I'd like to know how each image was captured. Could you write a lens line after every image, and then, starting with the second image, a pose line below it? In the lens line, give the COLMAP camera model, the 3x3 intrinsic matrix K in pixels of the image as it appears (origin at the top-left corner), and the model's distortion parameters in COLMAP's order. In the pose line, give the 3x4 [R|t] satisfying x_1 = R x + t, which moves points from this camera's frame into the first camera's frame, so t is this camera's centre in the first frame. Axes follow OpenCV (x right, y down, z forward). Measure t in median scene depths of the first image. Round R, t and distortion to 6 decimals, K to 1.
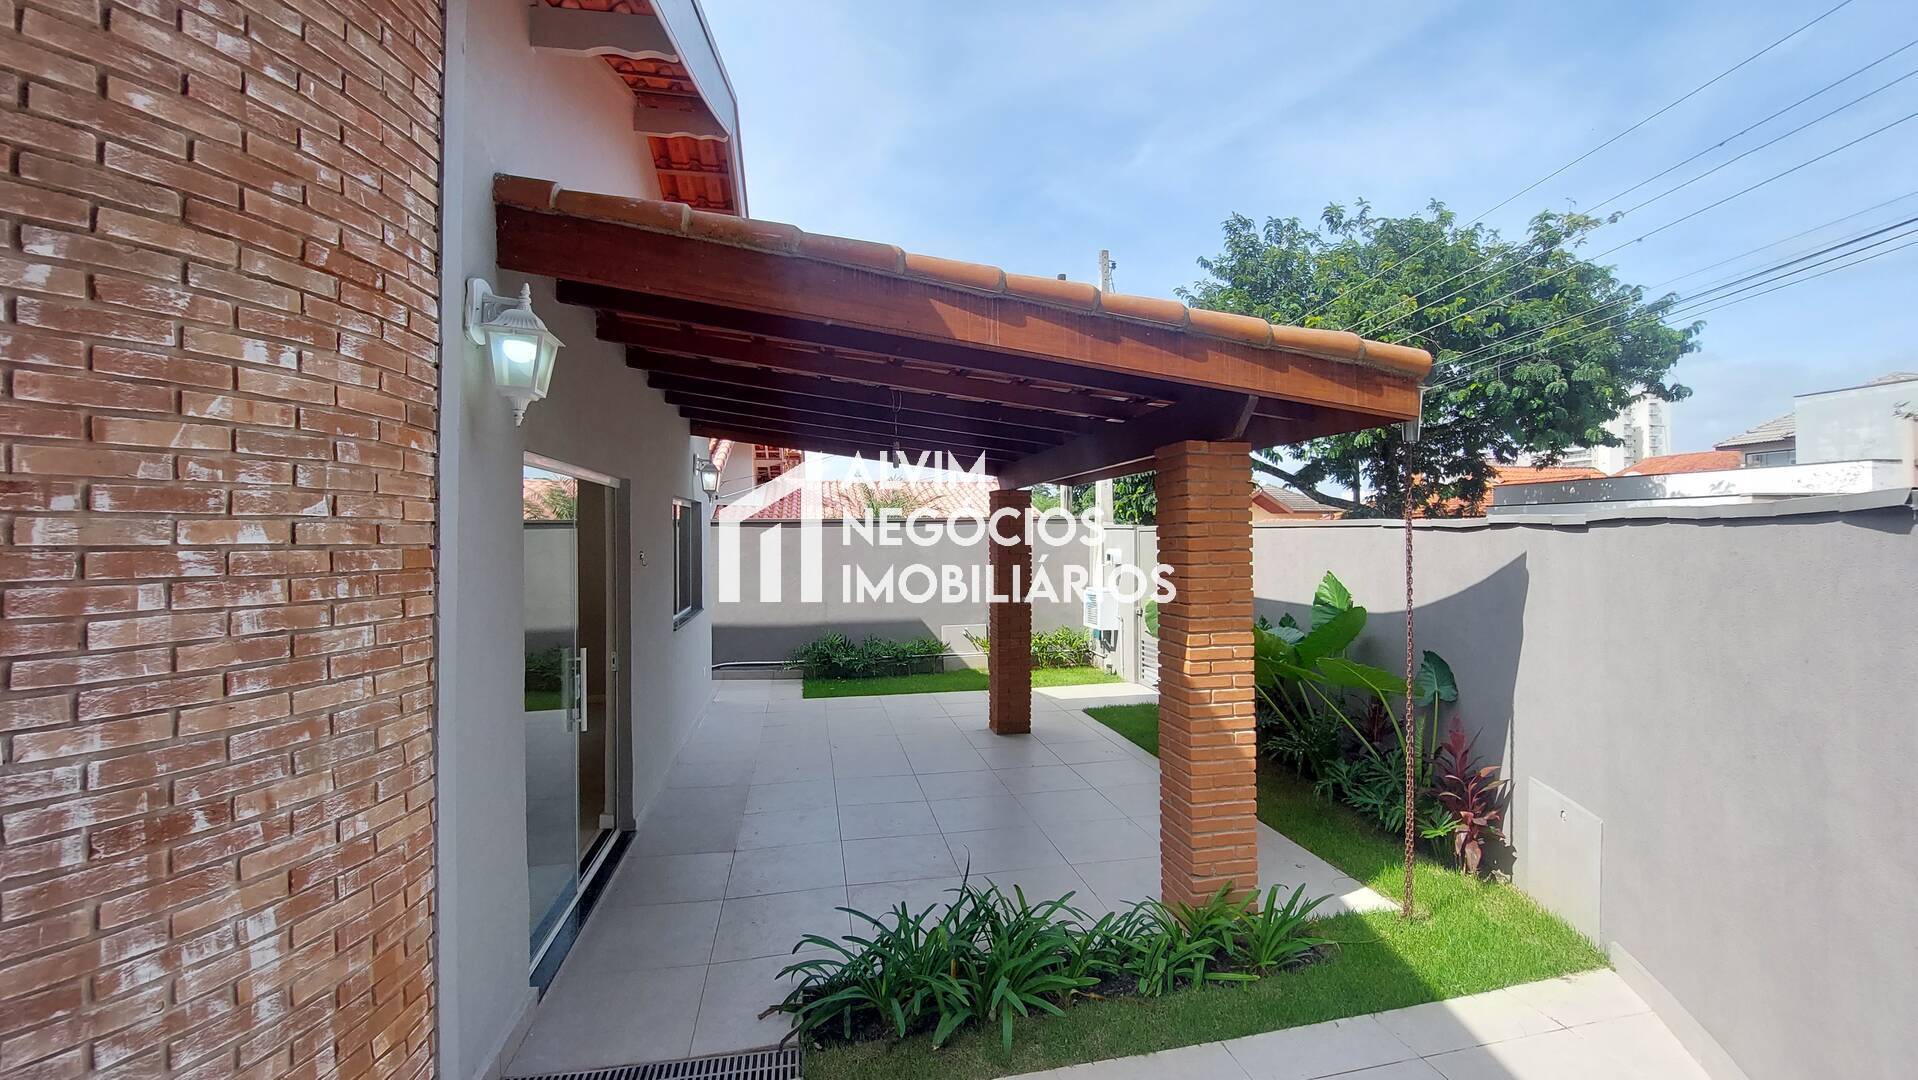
lens RADIAL K [[769.3, 0, 960.8], [0, 769.3, 529.2], [0, 0, 1]] dist [-0.008772, -0.004094]
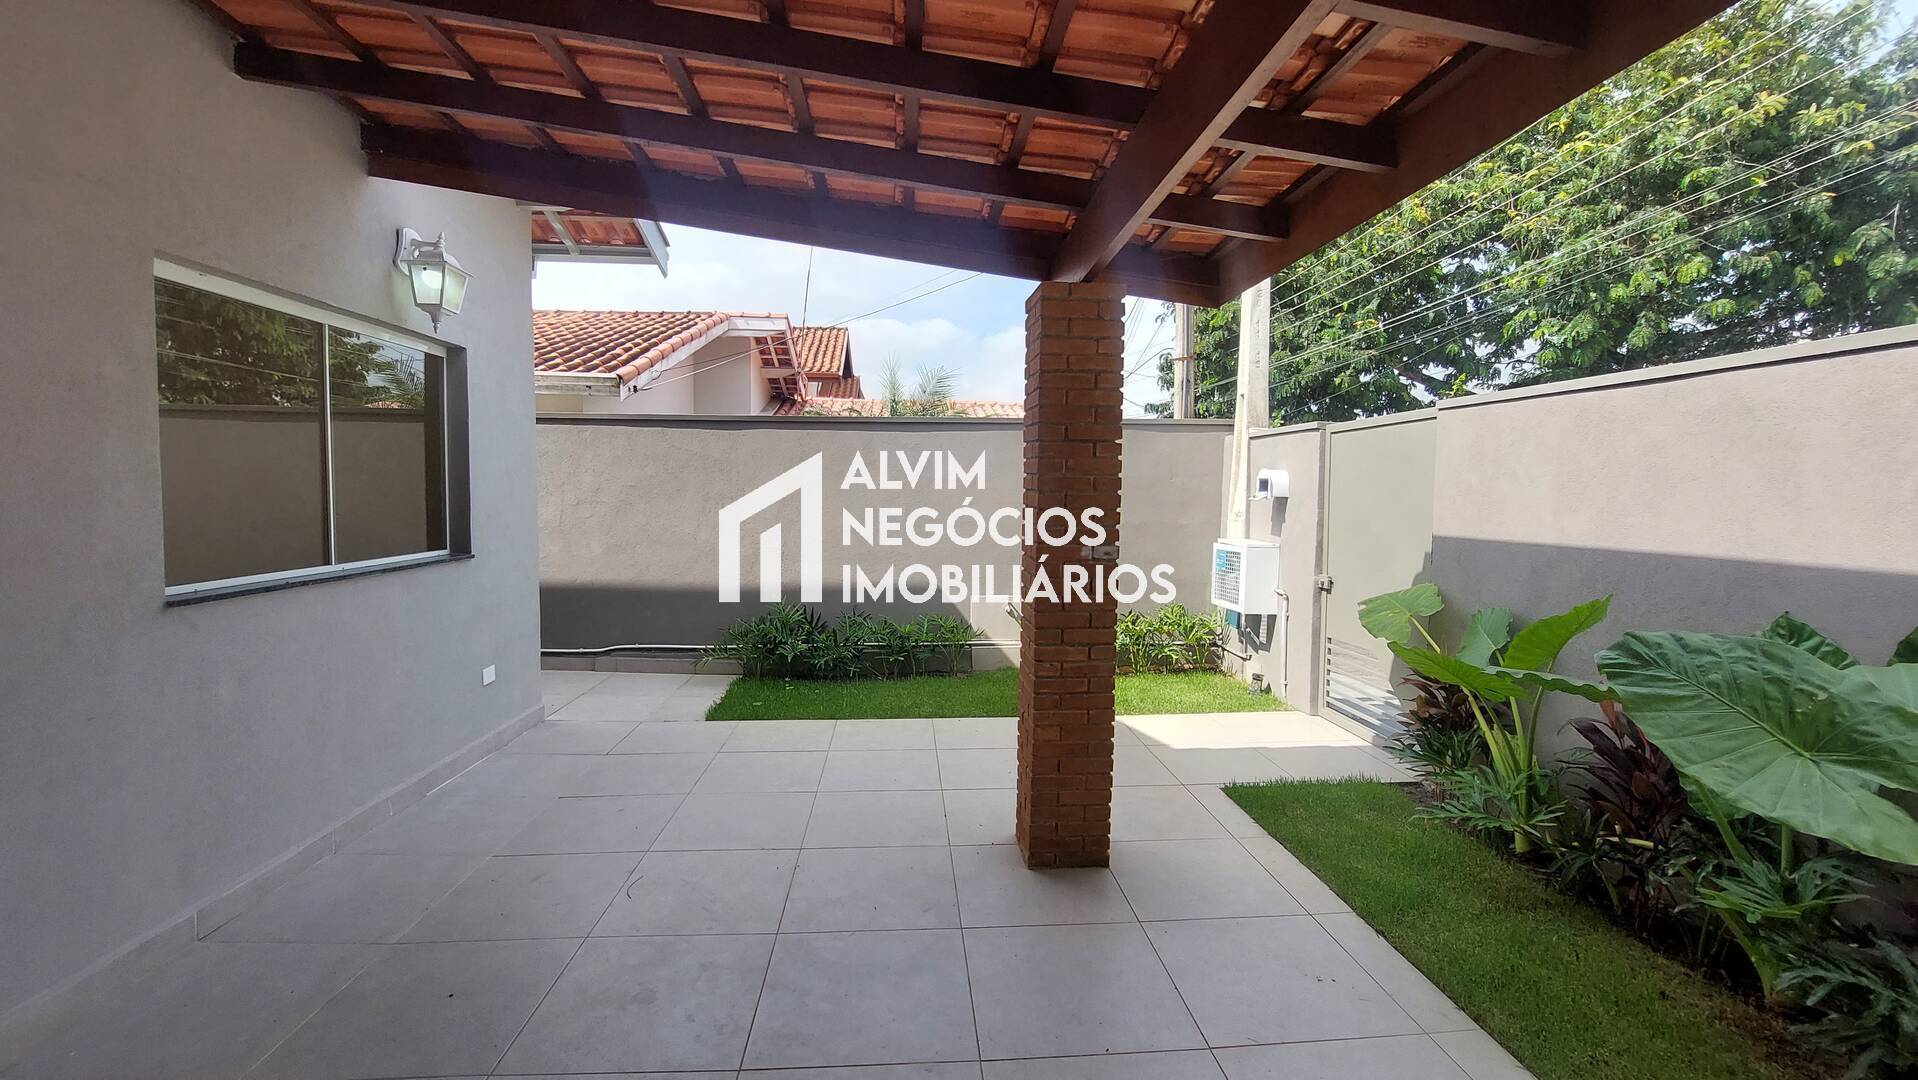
lens RADIAL K [[769.3, 0, 960.8], [0, 769.3, 529.2], [0, 0, 1]] dist [-0.008772, -0.004094]
pose [[0.992913, 0.022226, -0.116749, 0.040388], [-0.015774, 0.998312, 0.055898, 0.041421], [0.117794, -0.053660, 0.991587, 0.423762]]
